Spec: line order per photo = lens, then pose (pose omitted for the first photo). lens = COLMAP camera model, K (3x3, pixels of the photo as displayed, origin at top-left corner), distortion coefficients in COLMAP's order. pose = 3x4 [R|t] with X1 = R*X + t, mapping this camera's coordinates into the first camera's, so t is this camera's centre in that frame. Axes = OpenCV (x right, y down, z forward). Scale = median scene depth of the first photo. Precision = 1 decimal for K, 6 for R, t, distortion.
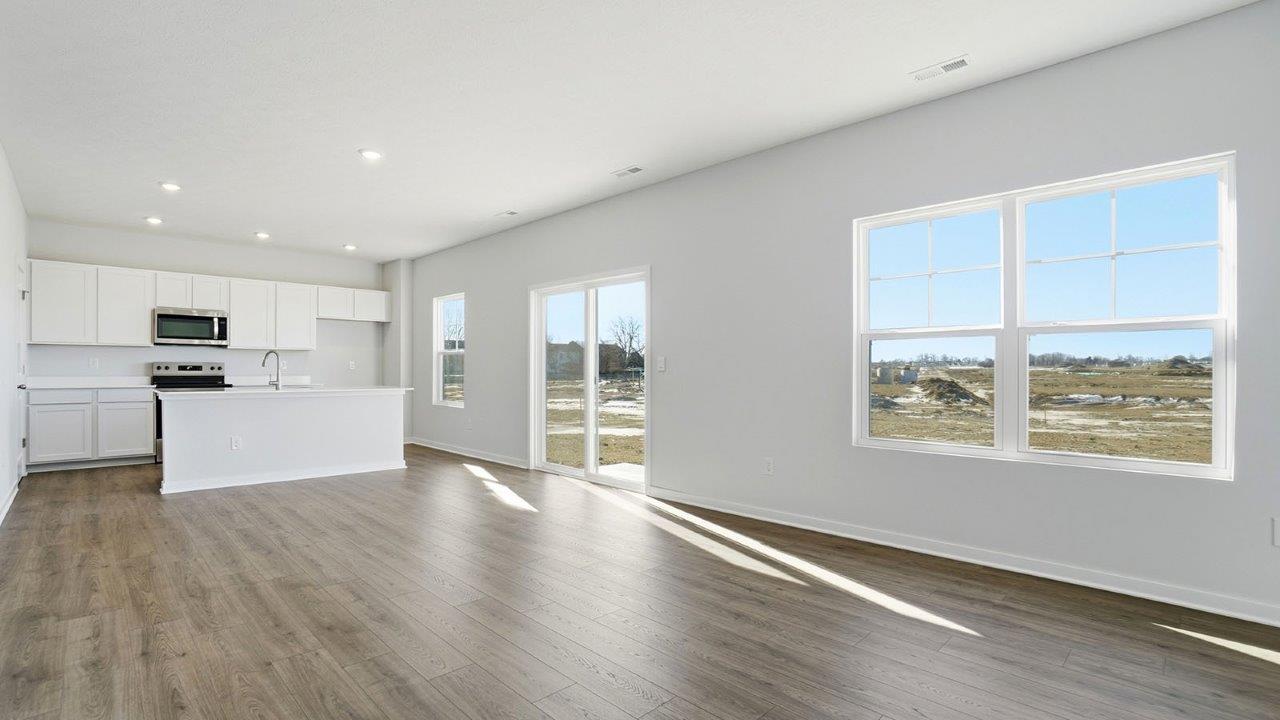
lens RADIAL K [[586.6, 0, 637.0], [0, 586.6, 369.1], [0, 0, 1]] dist [-0.002295, -0.000136]
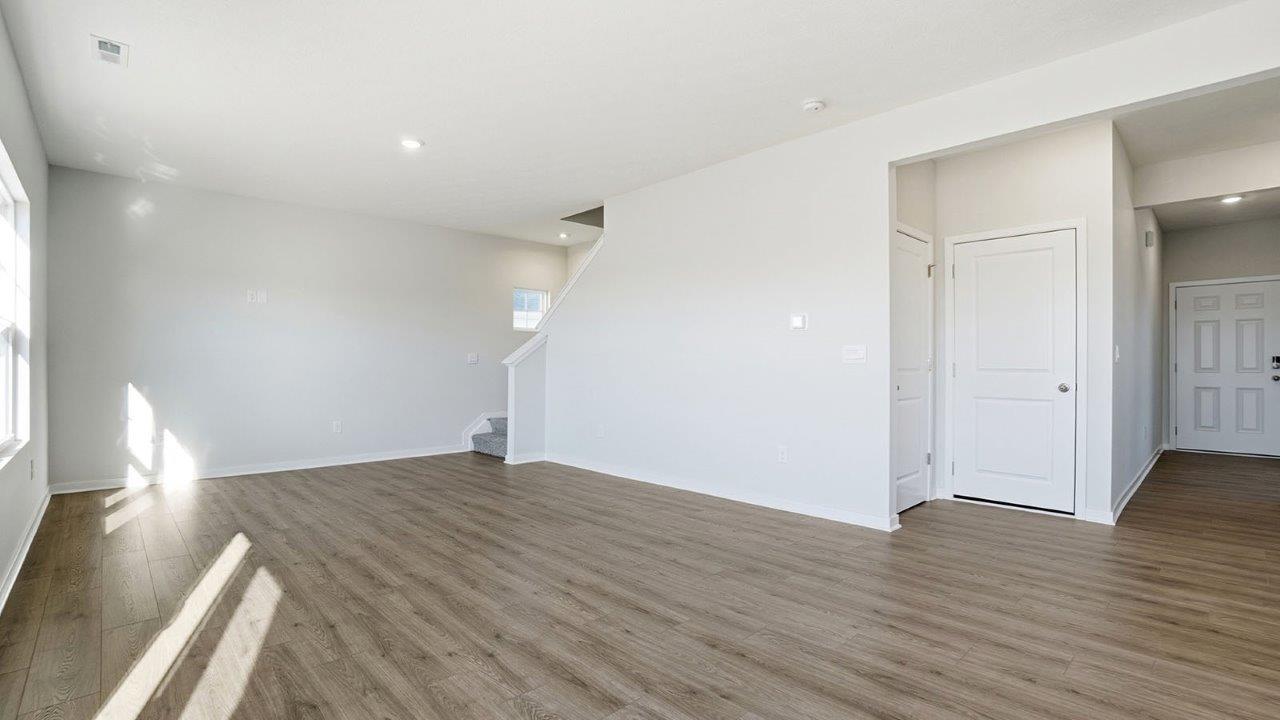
lens RADIAL K [[586.6, 0, 637.0], [0, 586.6, 369.1], [0, 0, 1]] dist [-0.002295, -0.000136]
pose [[-0.999575, -0.000550, 0.029151, -0.171616], [-0.000586, 0.999999, -0.001210, 0.006661], [-0.029150, -0.001227, -0.999574, 0.849955]]
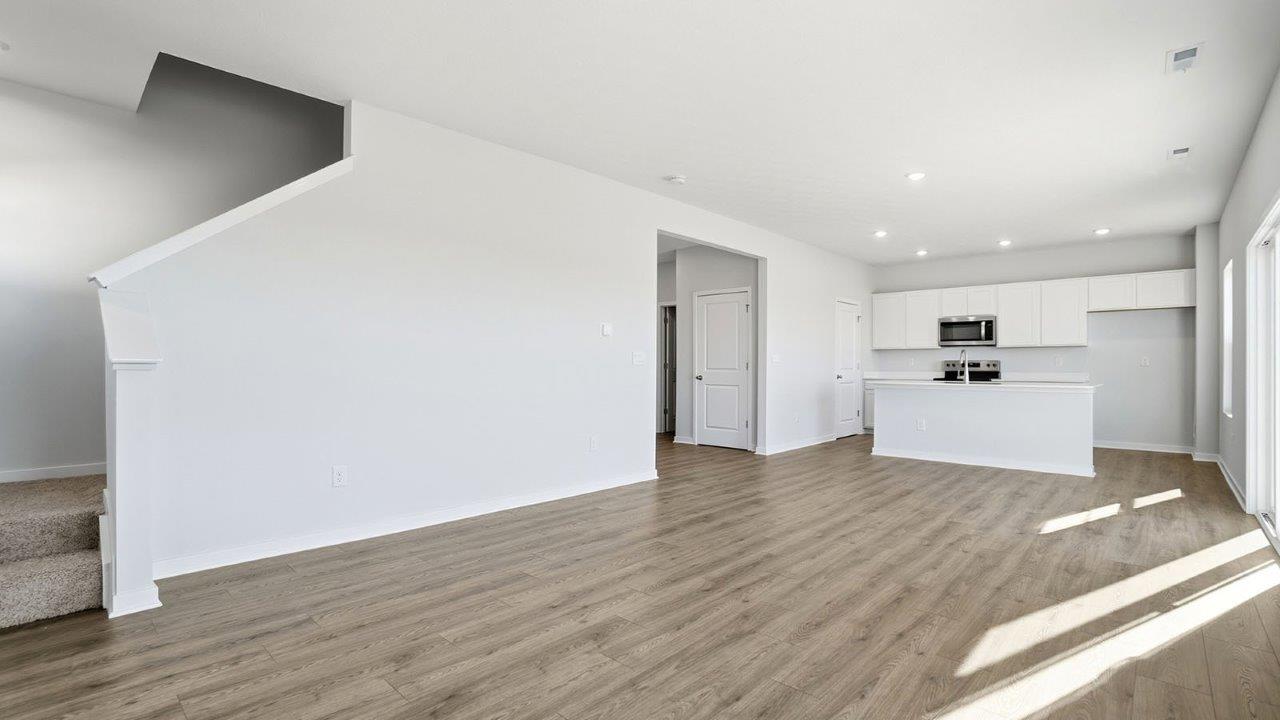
lens RADIAL K [[586.6, 0, 637.0], [0, 586.6, 369.1], [0, 0, 1]] dist [-0.002295, -0.000136]
pose [[0.064551, 0.001808, -0.997913, 0.397345], [-0.001176, 0.999998, 0.001735, 0.005470], [0.997914, 0.001062, 0.064553, 0.242652]]
